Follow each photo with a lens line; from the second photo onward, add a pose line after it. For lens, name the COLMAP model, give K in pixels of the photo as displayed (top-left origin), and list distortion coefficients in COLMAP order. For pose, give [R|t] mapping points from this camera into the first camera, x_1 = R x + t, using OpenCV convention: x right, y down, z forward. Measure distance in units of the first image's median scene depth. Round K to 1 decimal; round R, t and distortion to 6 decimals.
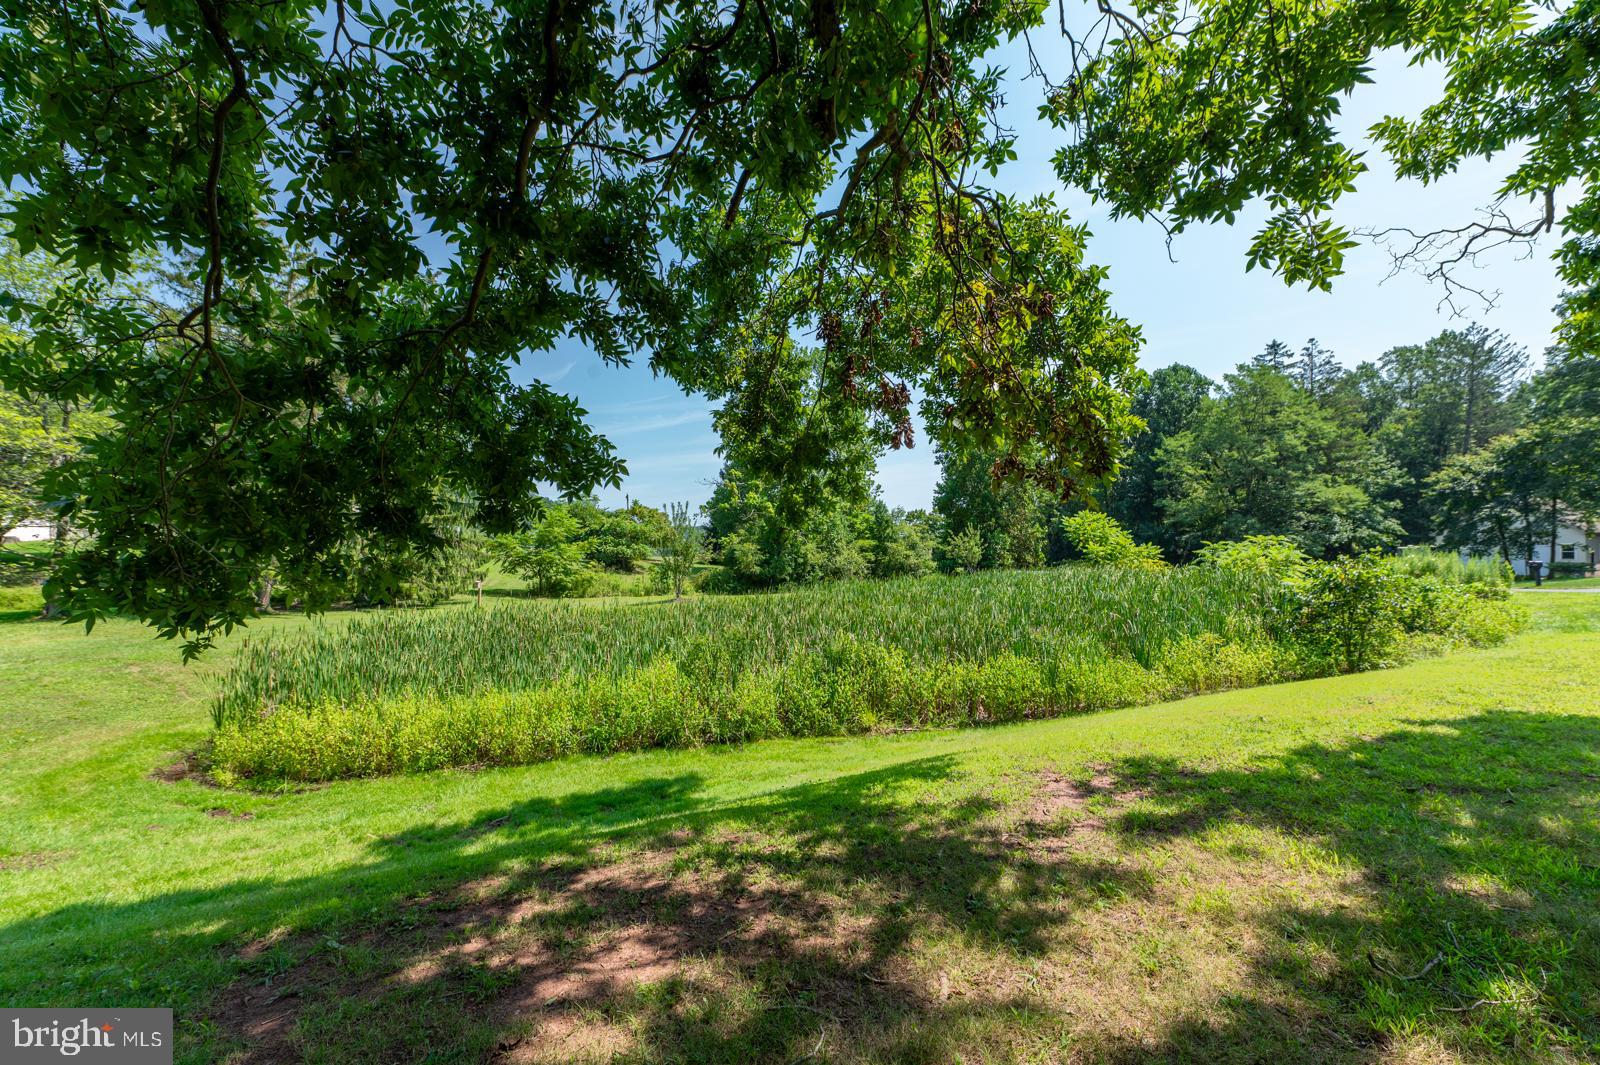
lens RADIAL K [[641.6, 0, 799.7], [0, 641.6, 529.8], [0, 0, 1]] dist [-0.000475, 0.000002]
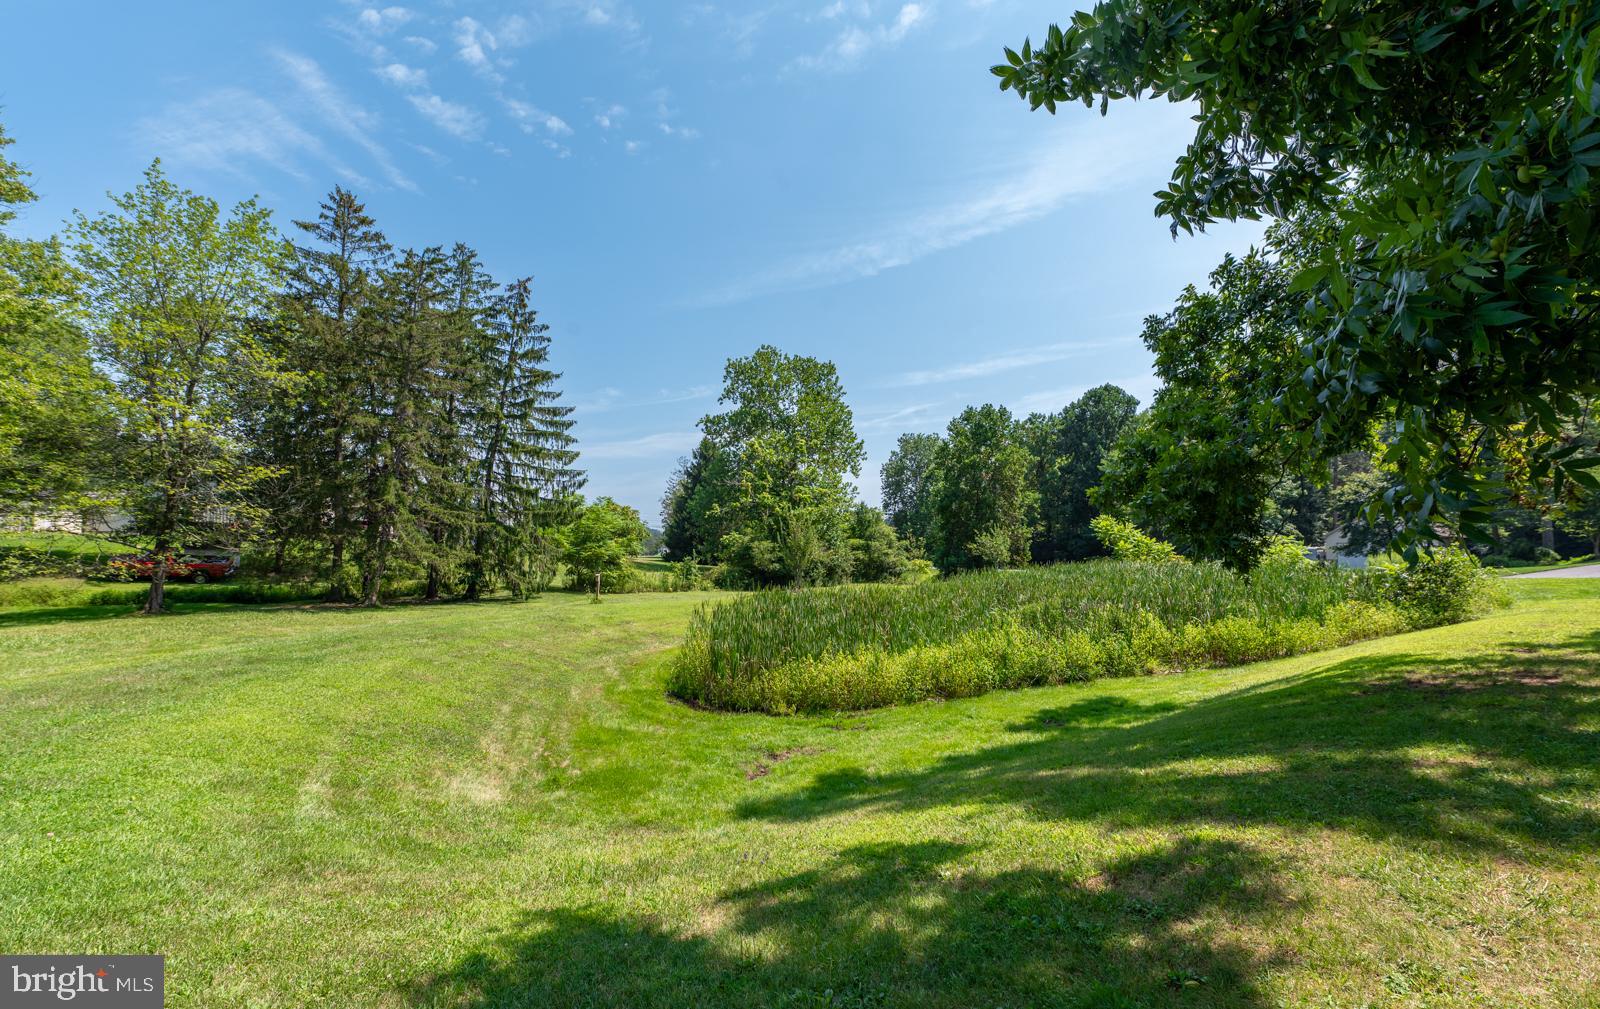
lens RADIAL K [[655.7, 0, 799.5], [0, 655.7, 512.1], [0, 0, 1]] dist [-0.001693, -0.000196]
pose [[0.986787, 0.013369, 0.161470, -0.185618], [-0.008967, 0.999569, -0.027959, 0.003393], [-0.161774, 0.026142, 0.986481, -0.056647]]
